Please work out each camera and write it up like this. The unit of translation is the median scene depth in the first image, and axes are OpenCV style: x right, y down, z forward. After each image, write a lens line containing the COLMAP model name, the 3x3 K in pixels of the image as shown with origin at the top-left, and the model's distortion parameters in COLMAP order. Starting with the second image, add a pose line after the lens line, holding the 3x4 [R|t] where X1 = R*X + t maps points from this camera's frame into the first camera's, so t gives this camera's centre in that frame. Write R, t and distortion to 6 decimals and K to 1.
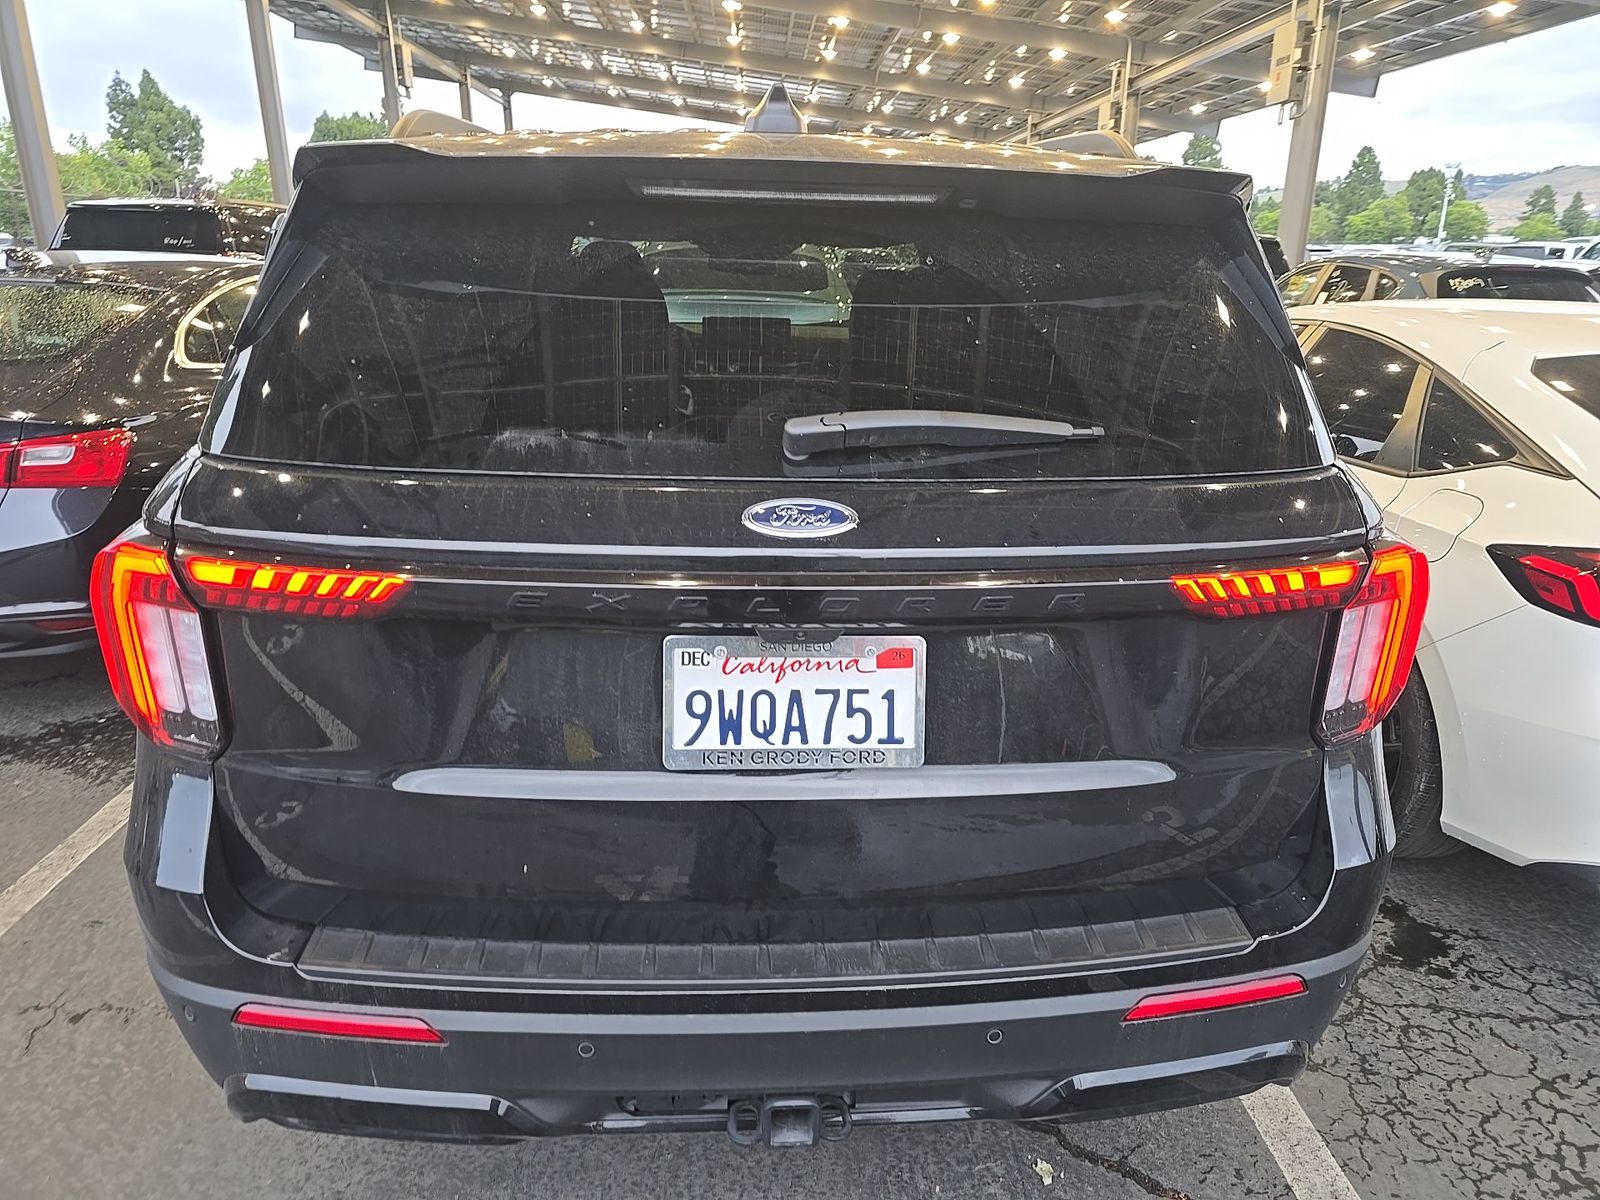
lens RADIAL K [[1082.4, 0, 800.0], [0, 1082.4, 600.0], [0, 0, 1]] dist [0.034837, -0.023571]
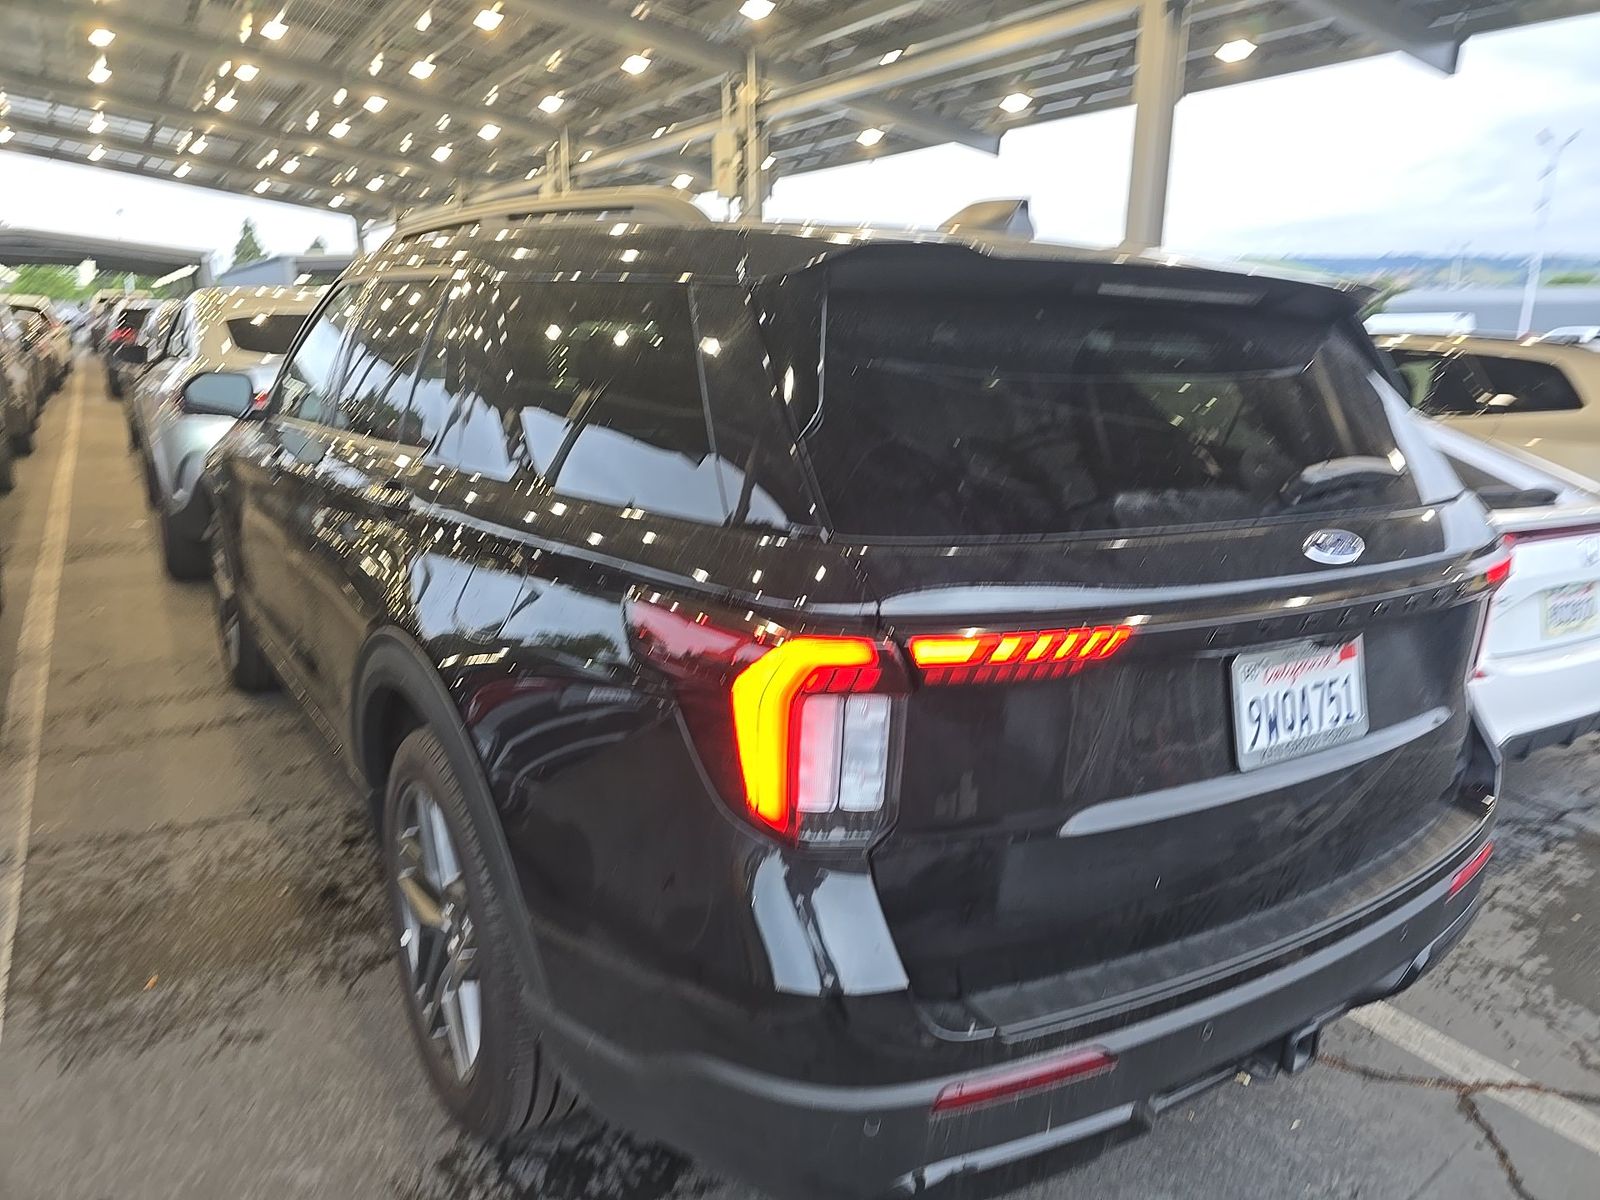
lens RADIAL K [[1082.4, 0, 800.0], [0, 1082.4, 600.0], [0, 0, 1]] dist [0.034837, -0.023571]
pose [[0.870116, -0.106624, 0.481175, -1.084130], [0.135216, 0.990500, -0.025028, -0.062814], [-0.473935, 0.086839, 0.876267, 0.168949]]
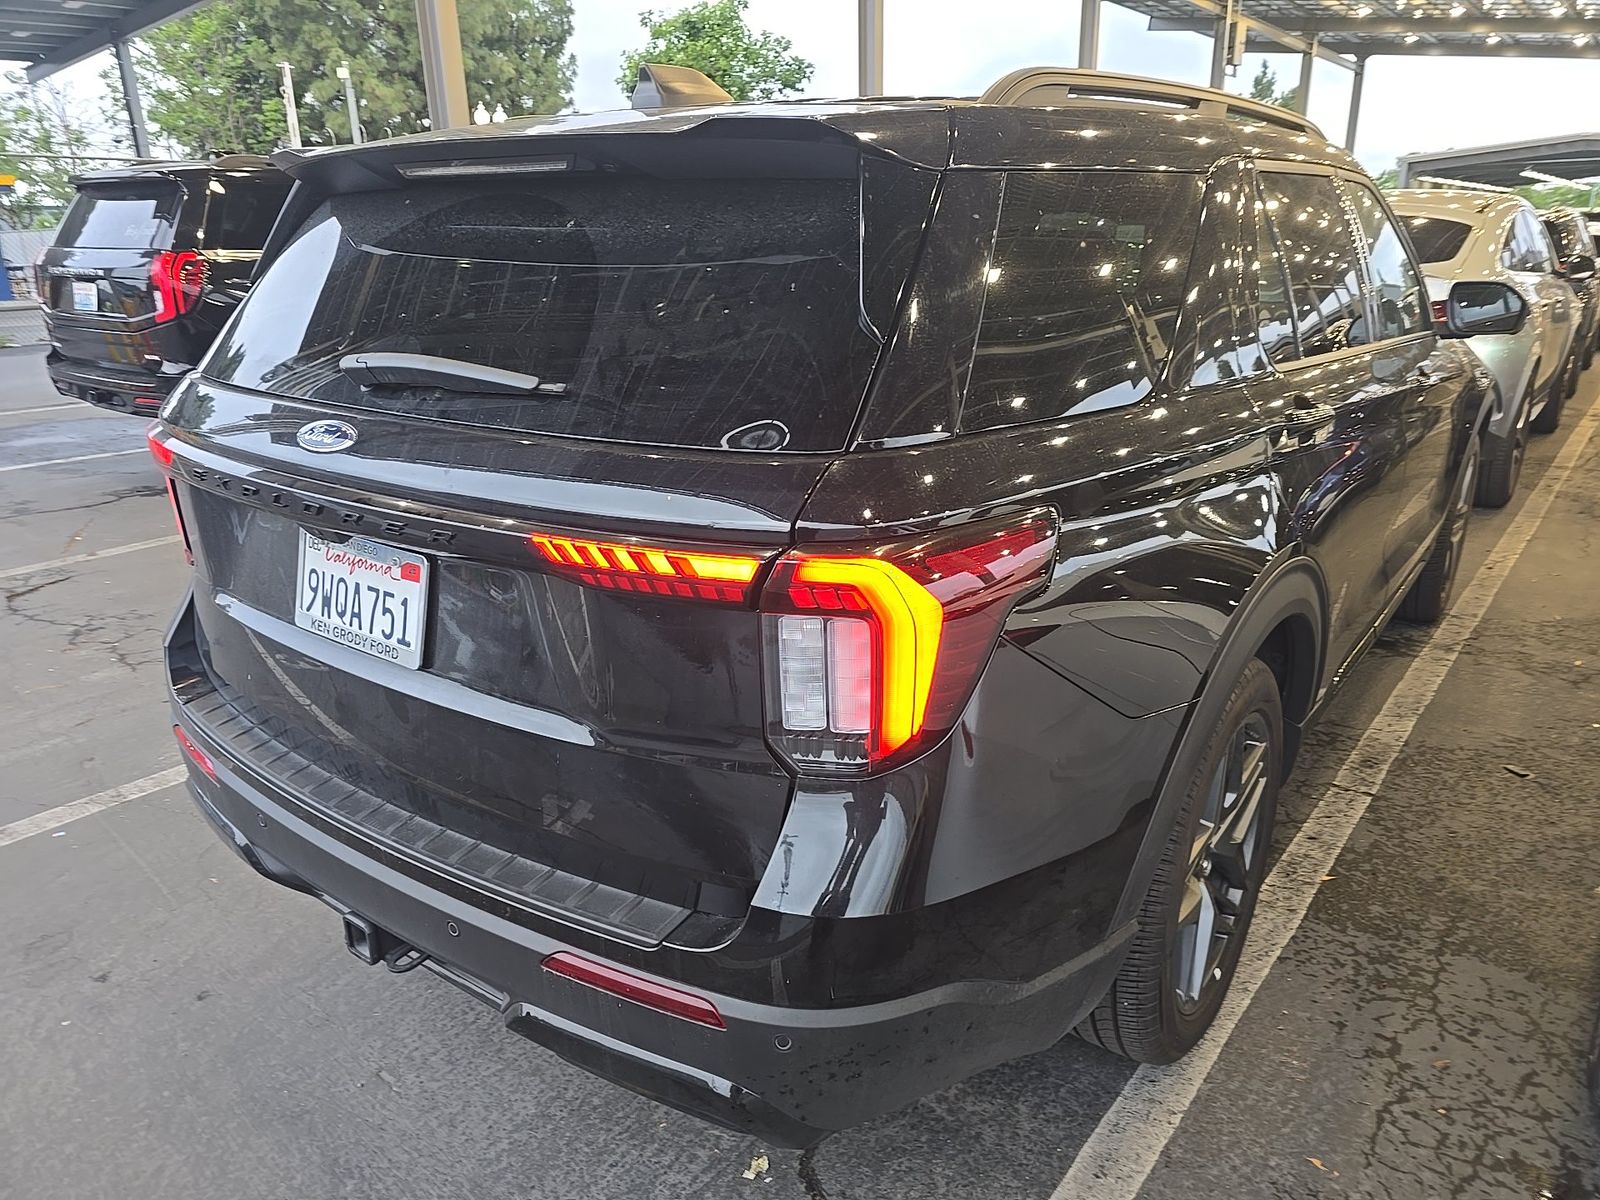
lens RADIAL K [[1082.4, 0, 800.0], [0, 1082.4, 600.0], [0, 0, 1]] dist [0.034837, -0.023571]
pose [[0.765240, 0.184270, -0.616808, 1.114466], [-0.175770, 0.981557, 0.075170, -0.075897], [0.619284, 0.050894, 0.783516, 0.350882]]
